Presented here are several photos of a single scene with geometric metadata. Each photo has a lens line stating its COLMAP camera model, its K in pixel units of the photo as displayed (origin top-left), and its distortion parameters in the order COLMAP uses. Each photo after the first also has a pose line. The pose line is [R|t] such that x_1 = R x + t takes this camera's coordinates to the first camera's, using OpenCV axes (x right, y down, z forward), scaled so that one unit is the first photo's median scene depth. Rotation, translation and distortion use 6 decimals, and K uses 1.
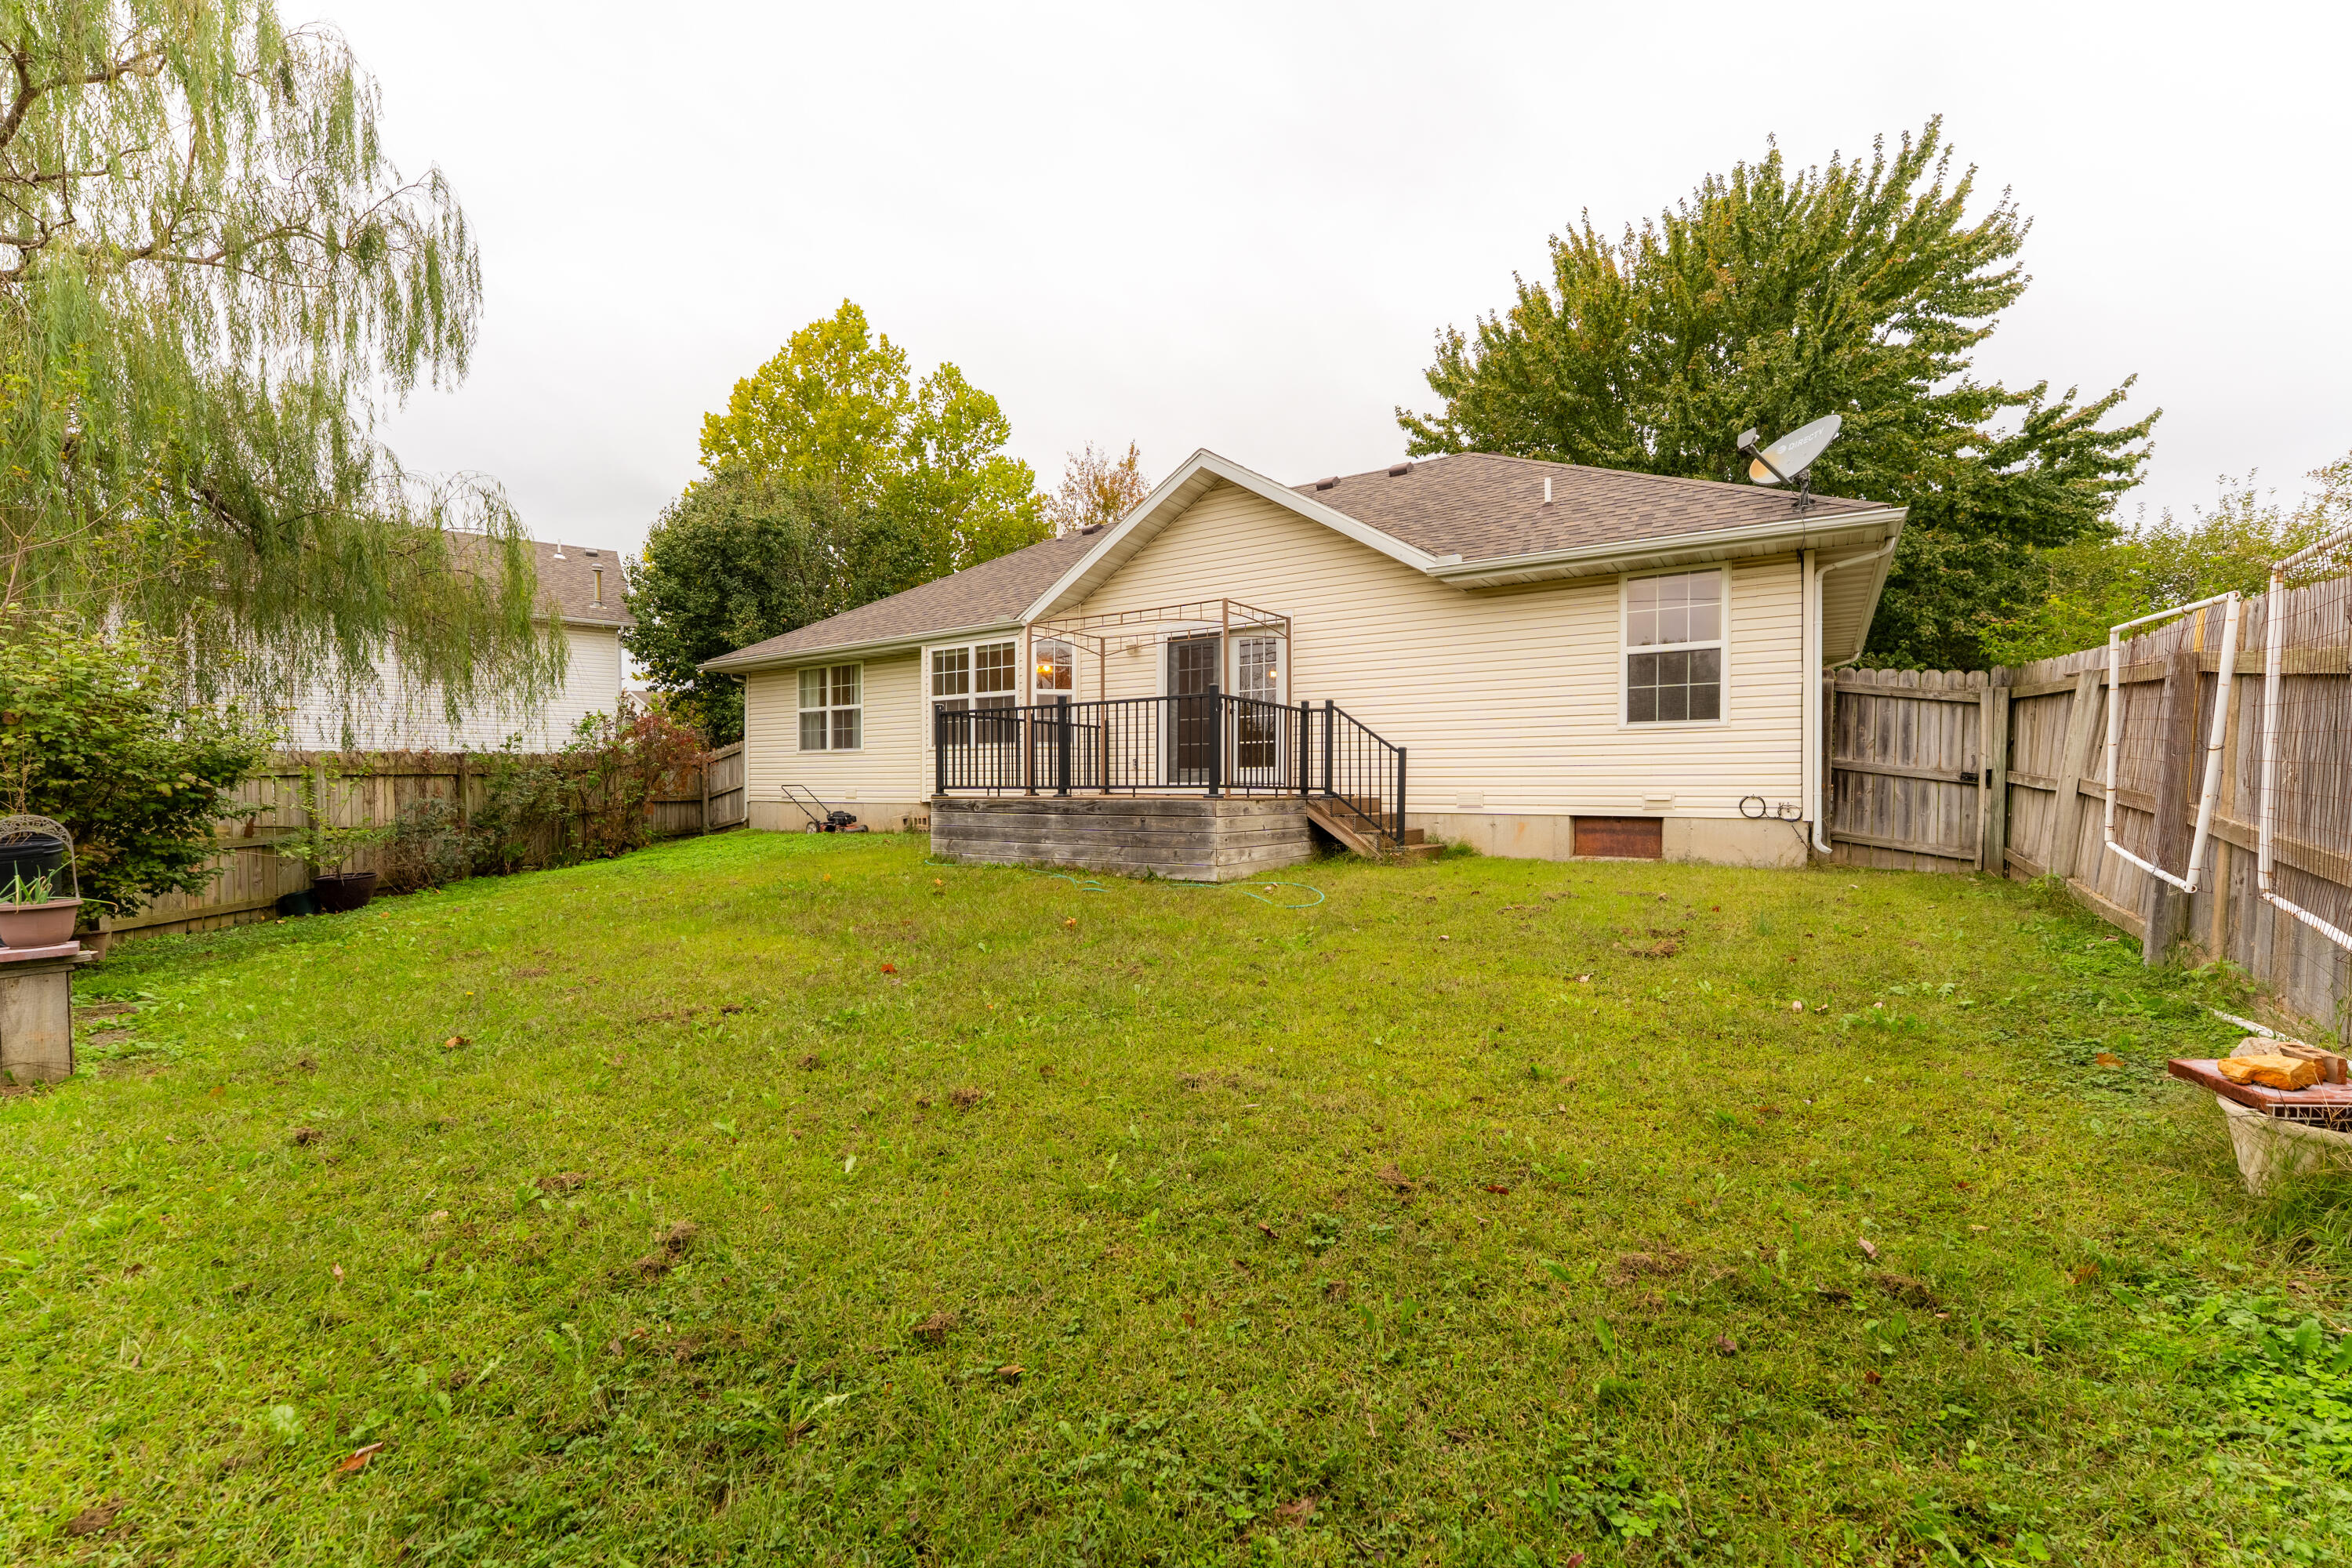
lens RADIAL K [[959.5, 0, 1153.9], [0, 959.5, 788.7], [0, 0, 1]] dist [0.002344, -0.000848]
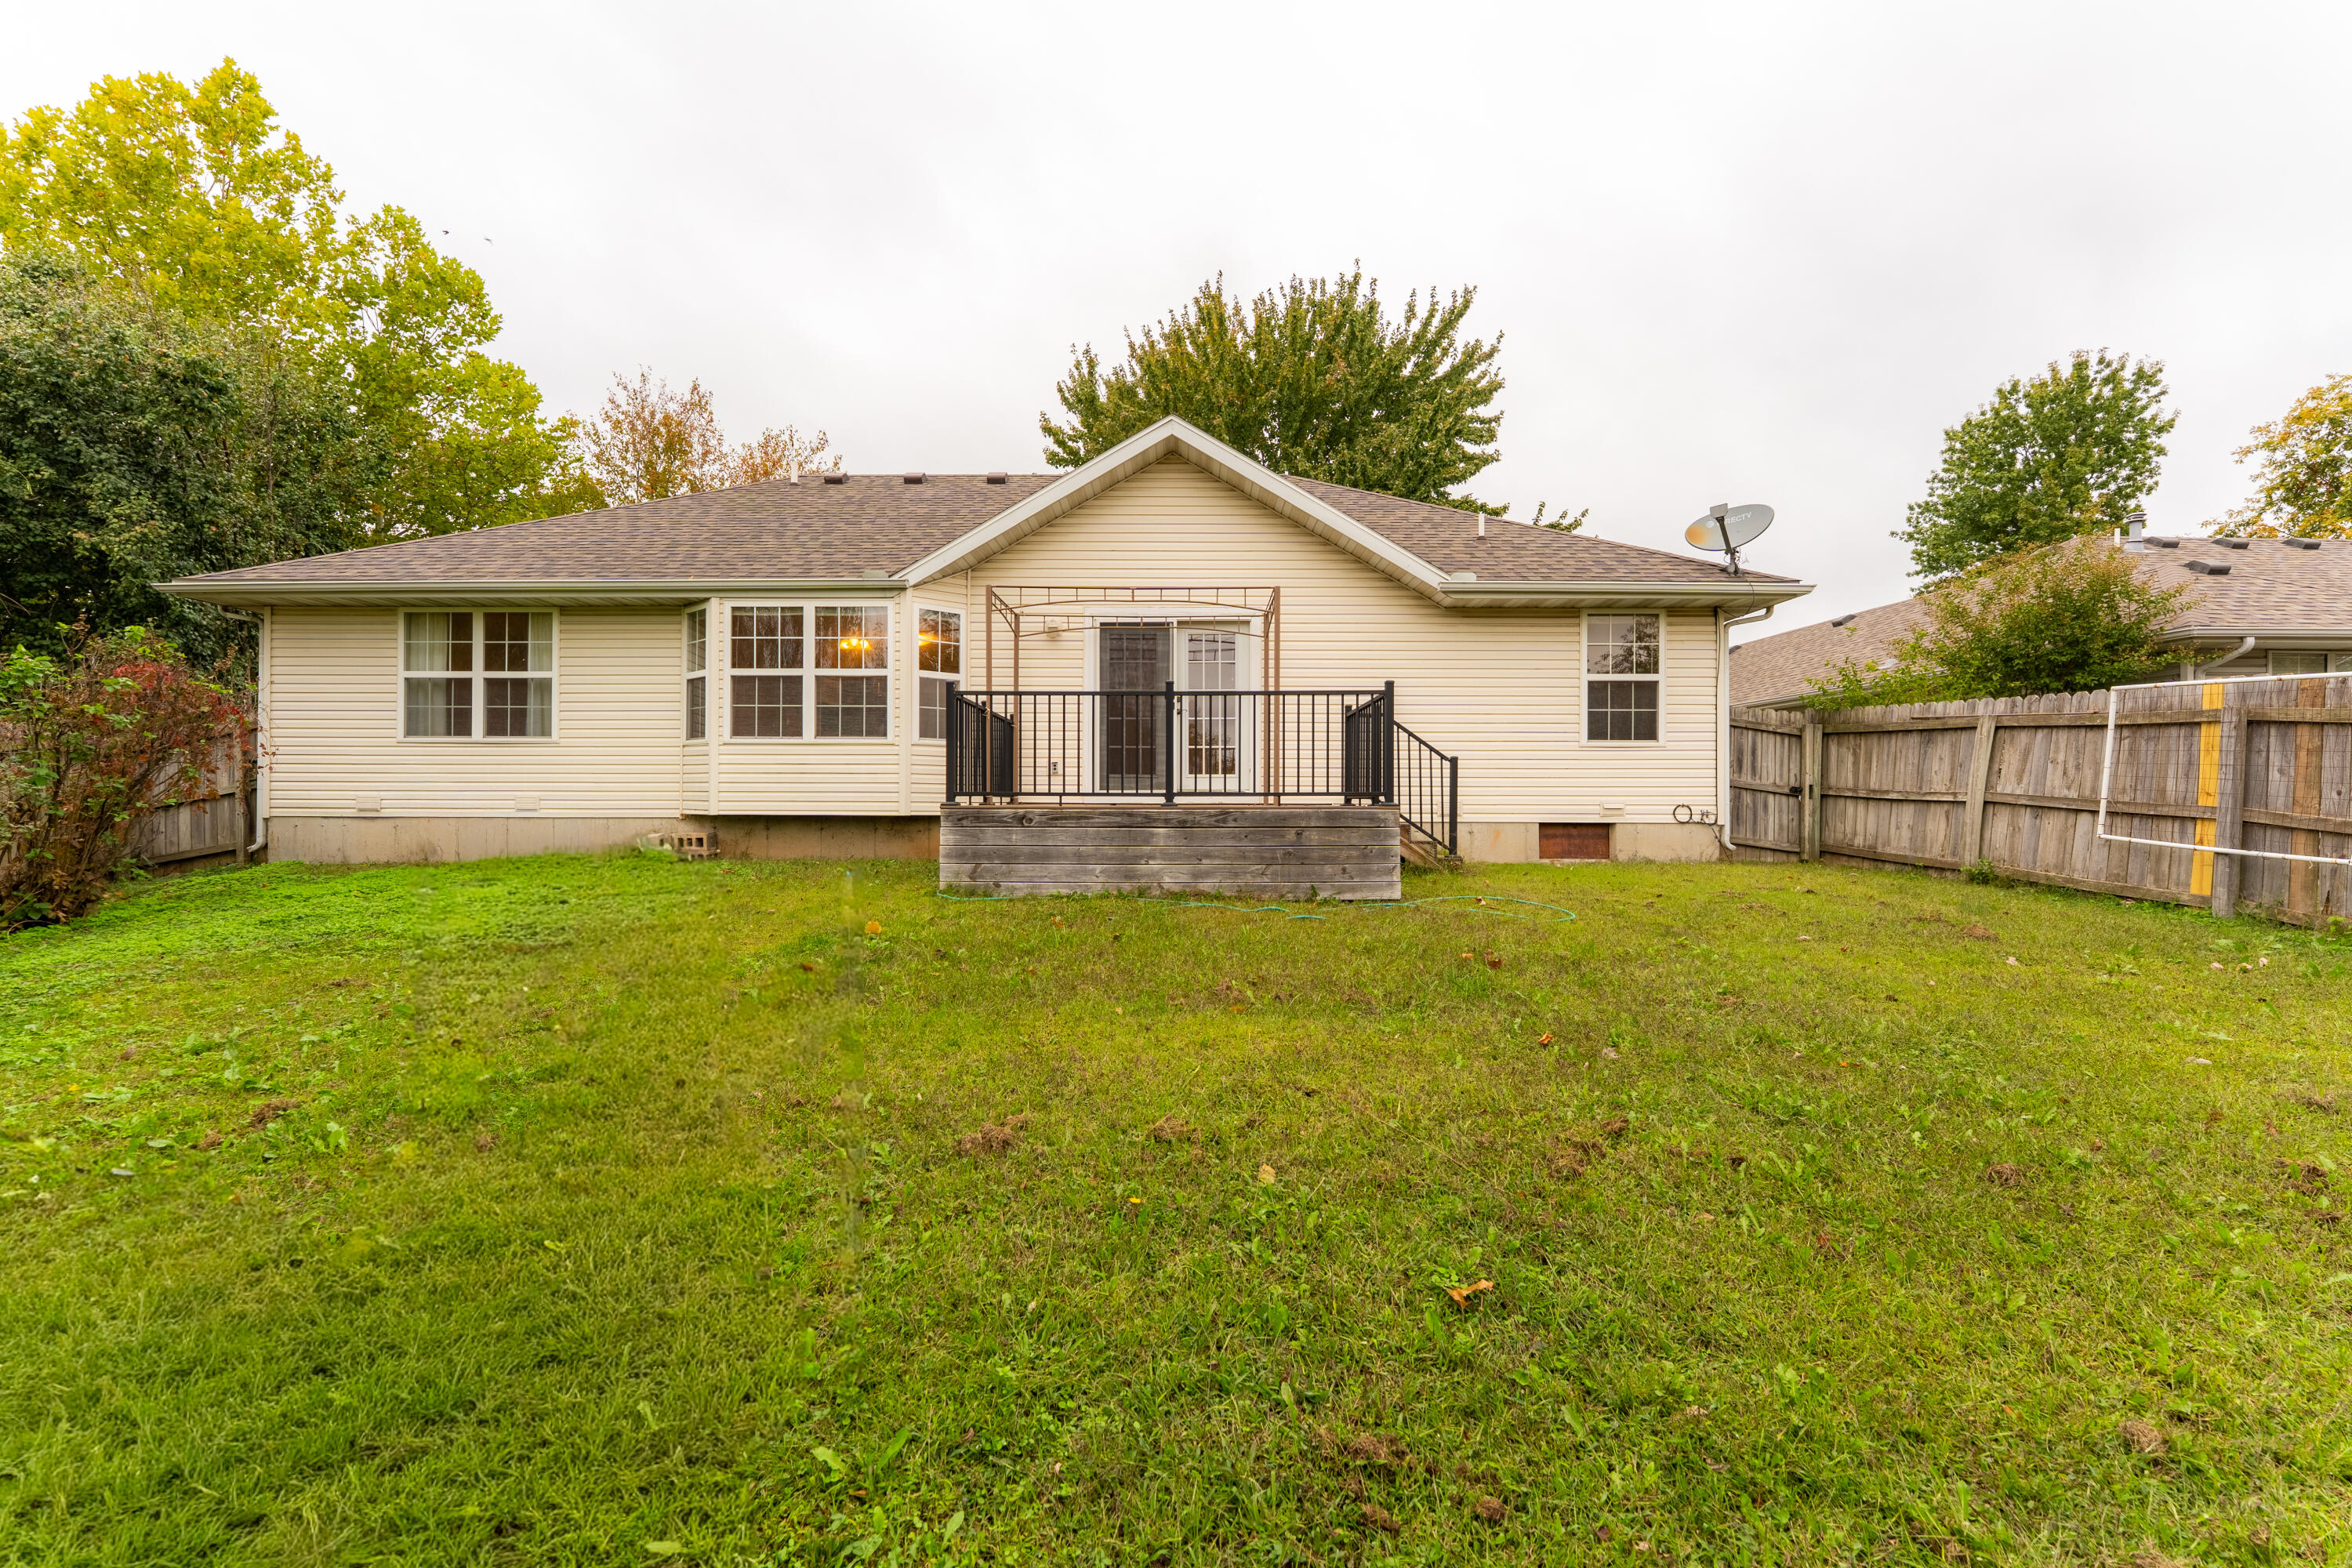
lens RADIAL K [[959.5, 0, 1174.3], [0, 959.5, 795.9], [0, 0, 1]] dist [0.002344, -0.000848]
pose [[0.829220, 0.004748, 0.558901, -0.408429], [-0.001560, 0.999980, -0.006181, 0.003522], [-0.558919, 0.004253, 0.829211, 0.245521]]
